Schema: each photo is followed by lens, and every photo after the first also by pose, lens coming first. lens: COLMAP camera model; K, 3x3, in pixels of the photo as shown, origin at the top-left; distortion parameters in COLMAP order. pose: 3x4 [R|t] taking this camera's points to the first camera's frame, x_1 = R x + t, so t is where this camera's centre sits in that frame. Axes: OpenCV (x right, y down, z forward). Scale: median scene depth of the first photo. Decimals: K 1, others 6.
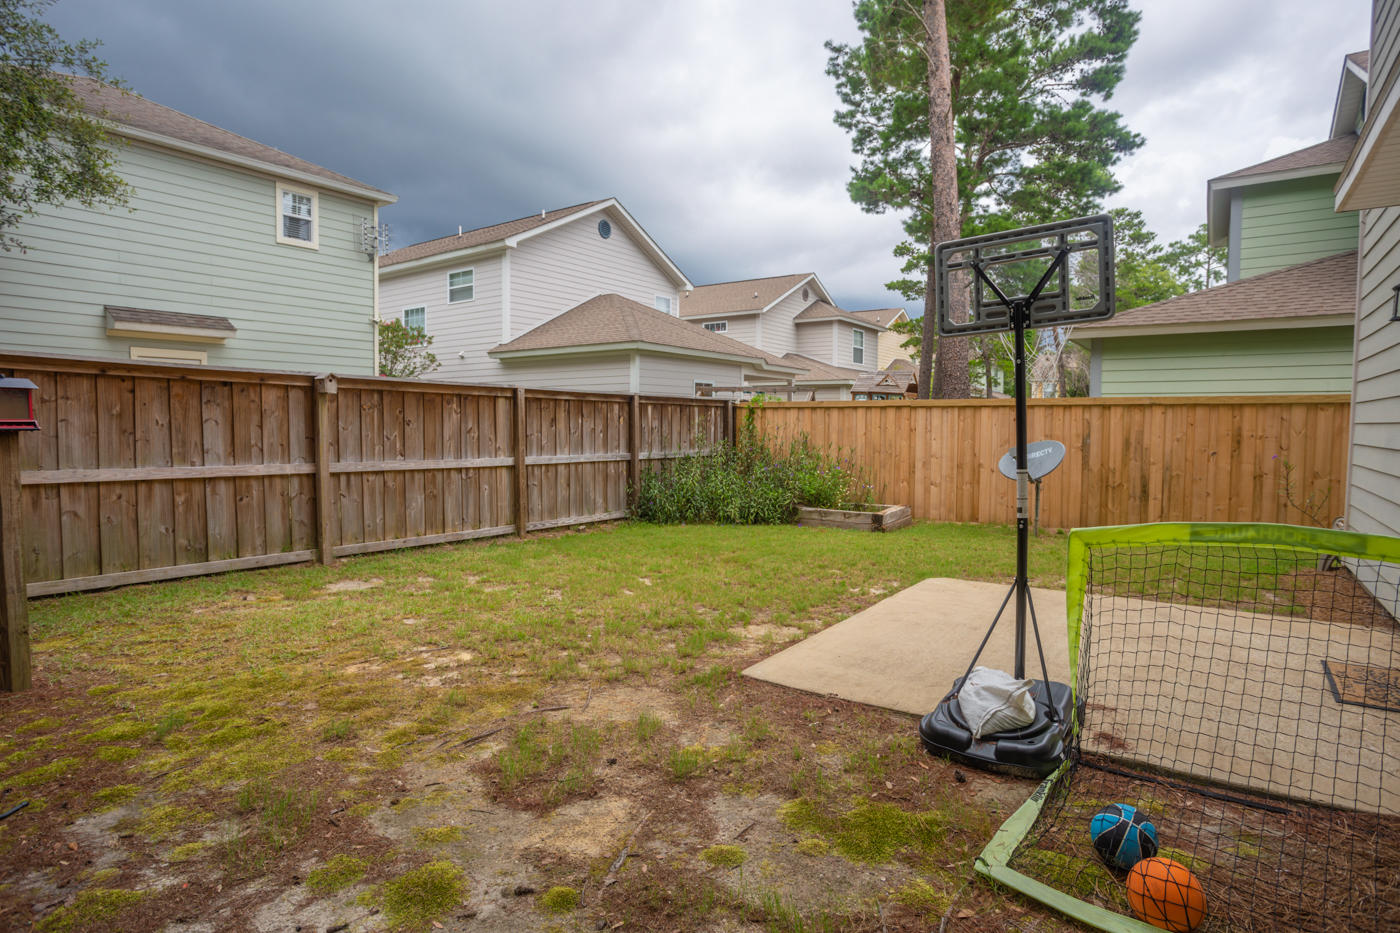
lens RADIAL K [[713.8, 0, 696.9], [0, 713.8, 467.2], [0, 0, 1]] dist [-0.072481, 0.035801]
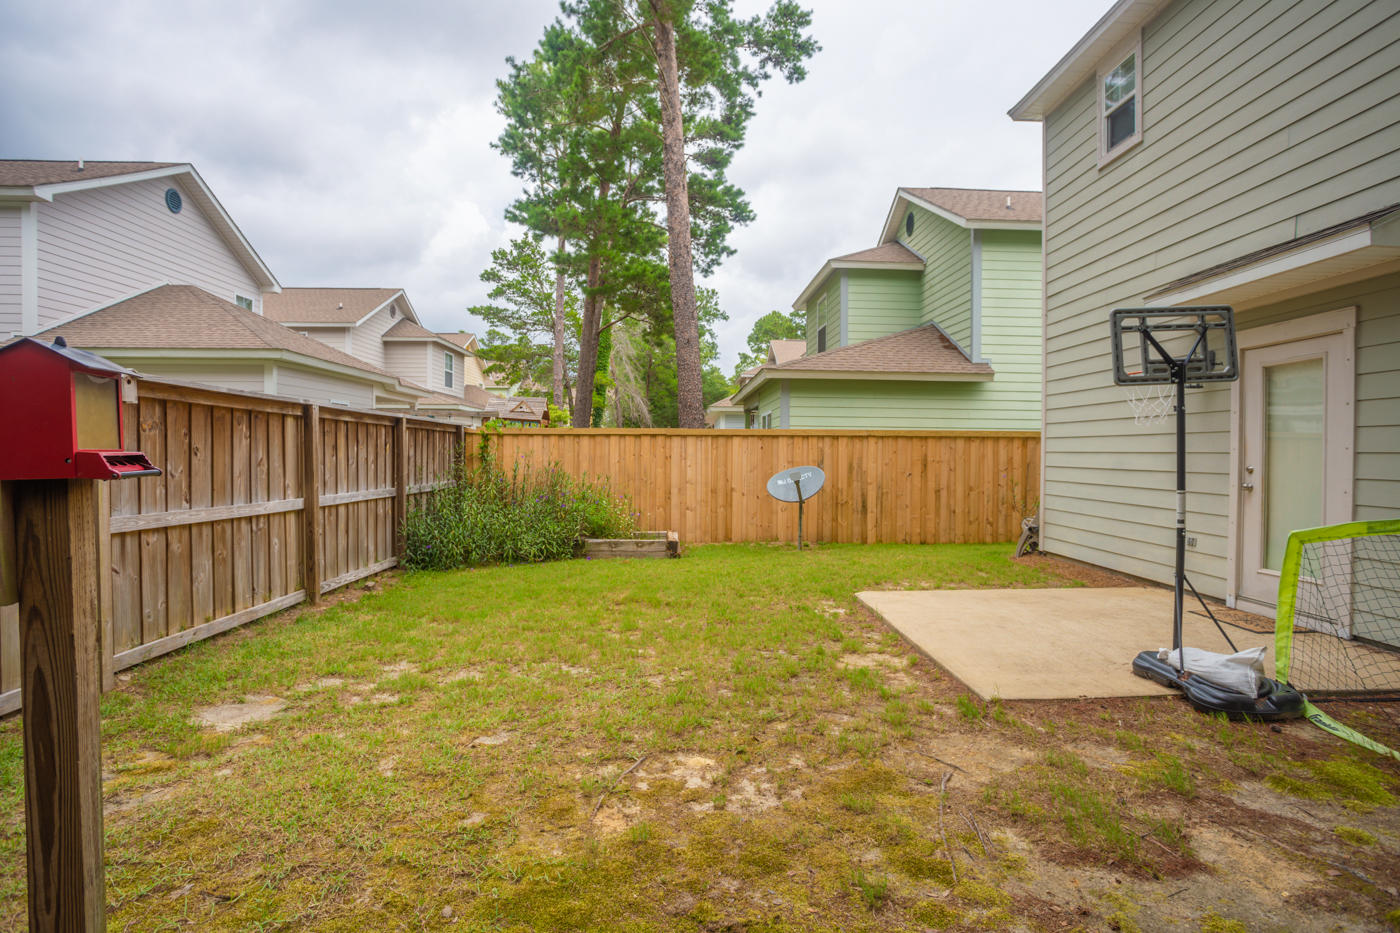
lens RADIAL K [[713.8, 0, 696.9], [0, 713.8, 467.2], [0, 0, 1]] dist [-0.072481, 0.035801]
pose [[0.803637, -0.012684, 0.594984, -0.338598], [0.034562, 0.999080, -0.025384, -0.012537], [-0.594115, 0.040964, 0.803337, 0.163550]]
